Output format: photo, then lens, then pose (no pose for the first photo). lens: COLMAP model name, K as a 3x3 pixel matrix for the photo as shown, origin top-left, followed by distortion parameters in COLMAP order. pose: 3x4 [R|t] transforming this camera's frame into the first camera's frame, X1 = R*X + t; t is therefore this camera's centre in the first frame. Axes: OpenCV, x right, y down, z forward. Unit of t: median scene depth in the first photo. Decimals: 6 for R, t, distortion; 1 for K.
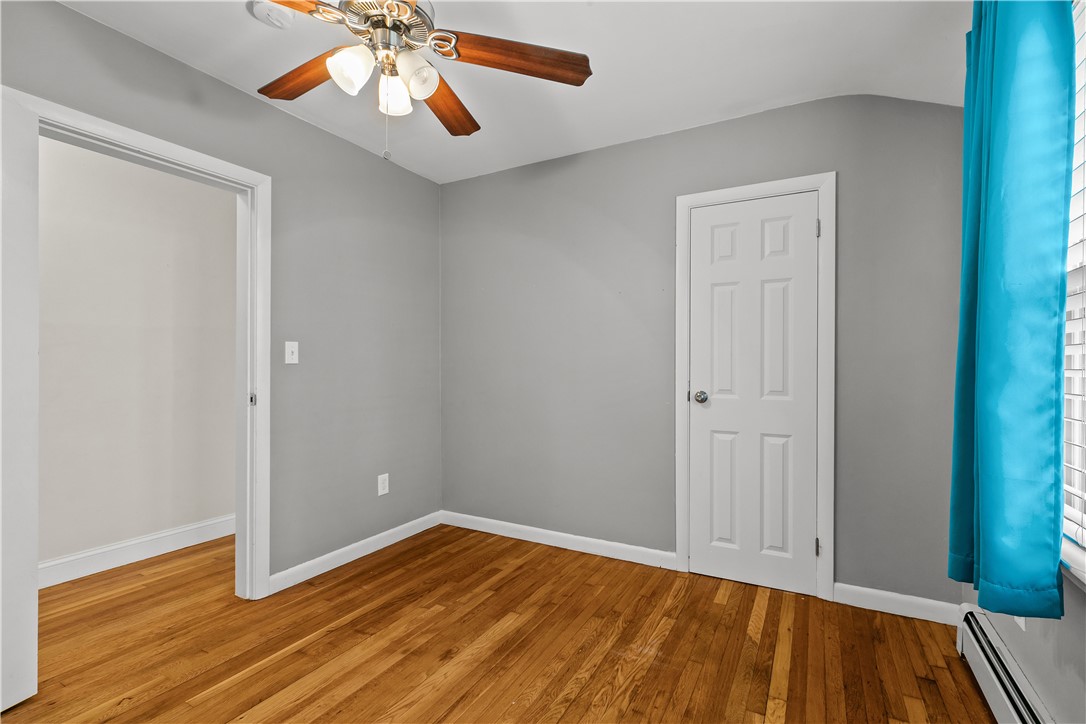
lens RADIAL K [[483.6, 0, 553.4], [0, 483.6, 368.0], [0, 0, 1]] dist [0.006965, 0.000446]
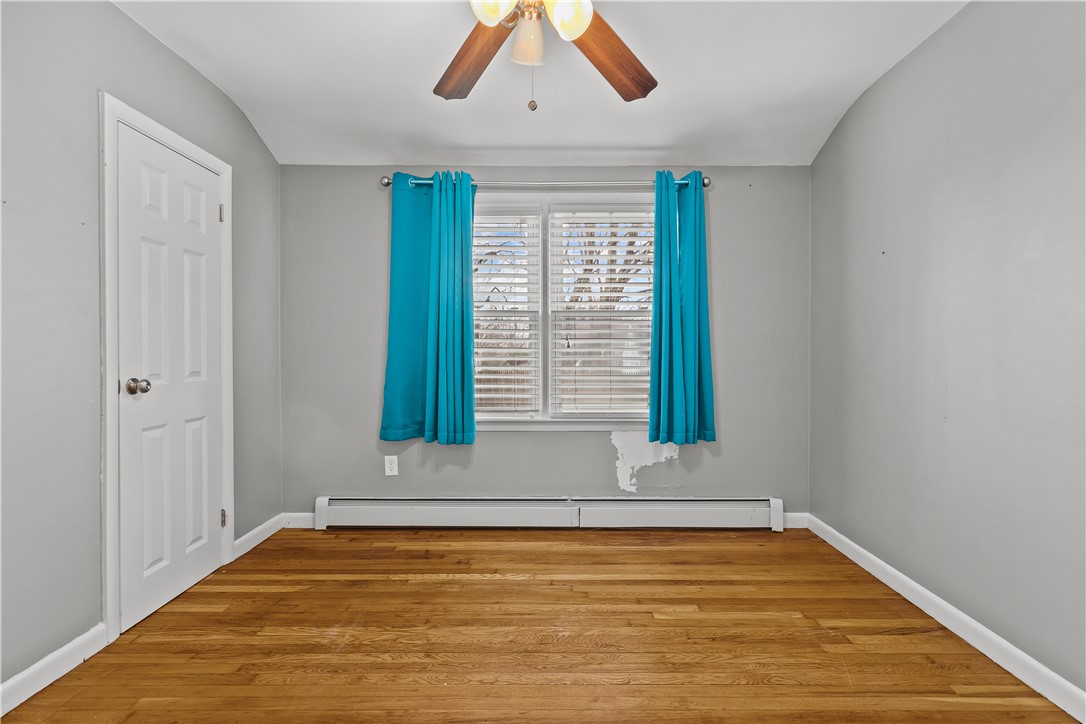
lens RADIAL K [[483.6, 0, 551.8], [0, 483.6, 360.1], [0, 0, 1]] dist [0.006965, 0.000446]
pose [[-0.467693, -0.018165, 0.883704, -0.809071], [0.000976, 0.999778, 0.021067, 0.006651], [-0.883890, 0.010716, -0.467571, 0.977297]]
